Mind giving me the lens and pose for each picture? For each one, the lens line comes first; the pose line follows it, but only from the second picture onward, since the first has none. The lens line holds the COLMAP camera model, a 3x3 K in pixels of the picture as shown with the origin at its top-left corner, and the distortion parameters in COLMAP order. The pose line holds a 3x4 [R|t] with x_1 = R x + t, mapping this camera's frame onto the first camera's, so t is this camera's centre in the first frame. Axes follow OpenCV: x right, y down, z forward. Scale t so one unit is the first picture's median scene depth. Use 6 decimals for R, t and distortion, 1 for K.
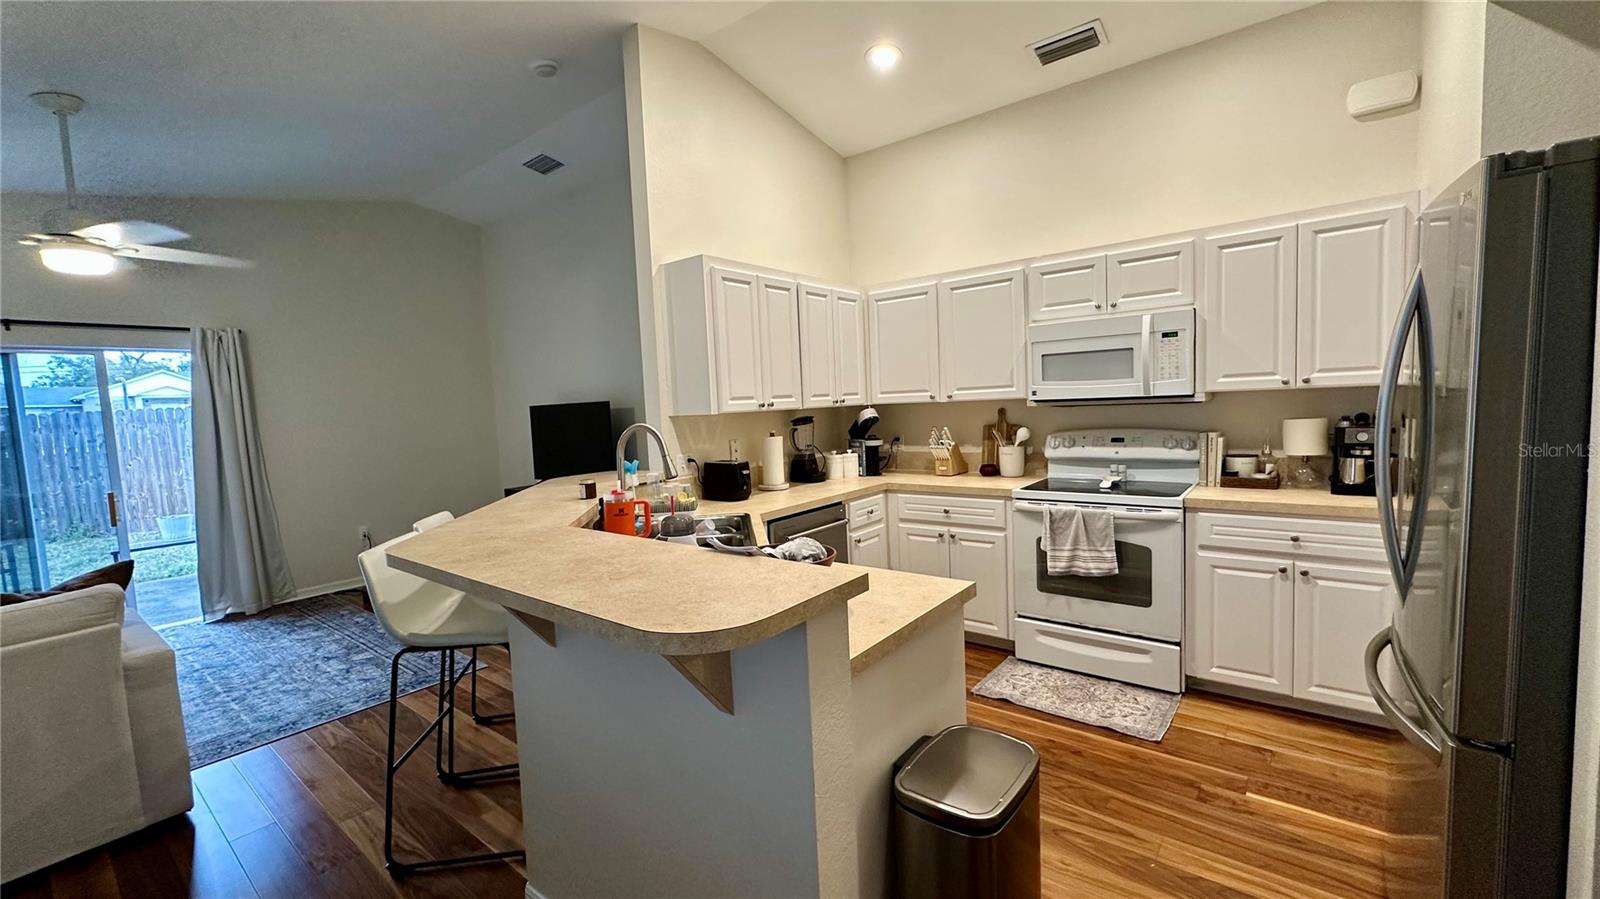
lens RADIAL K [[639.8, 0, 808.7], [0, 639.8, 449.3], [0, 0, 1]] dist [-0.002148, 0.000584]
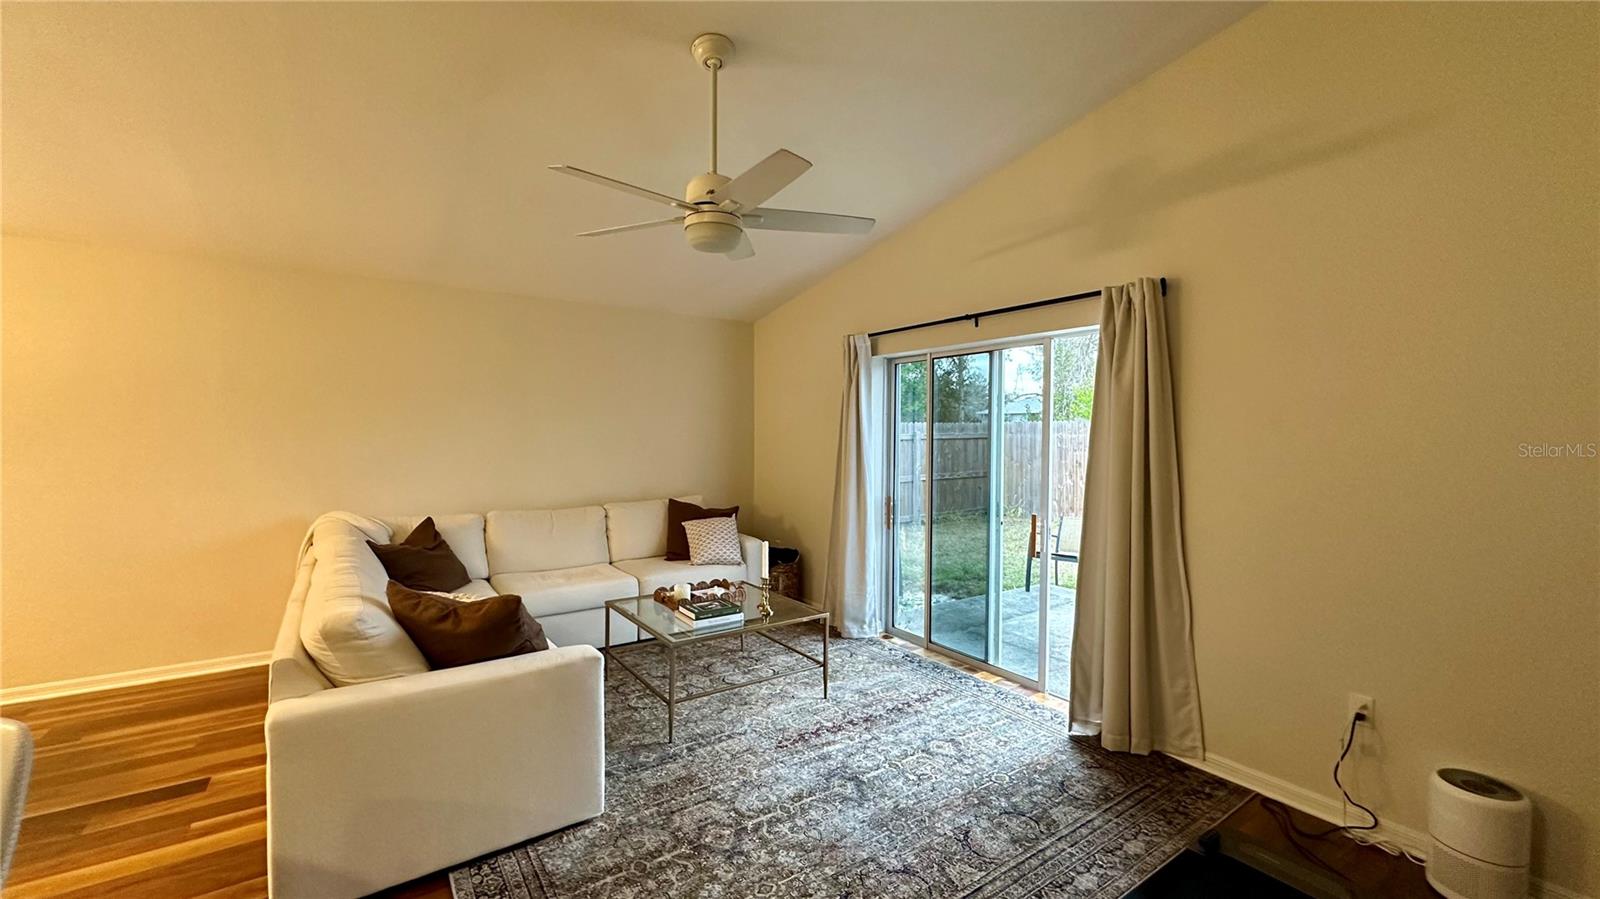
lens RADIAL K [[639.8, 0, 799.9], [0, 639.8, 450.8], [0, 0, 1]] dist [-0.002148, 0.000584]
pose [[-0.286846, 0.073040, -0.955188, -0.113629], [-0.078194, 0.991977, 0.099335, -0.032319], [0.954780, 0.103184, -0.278833, 0.436130]]
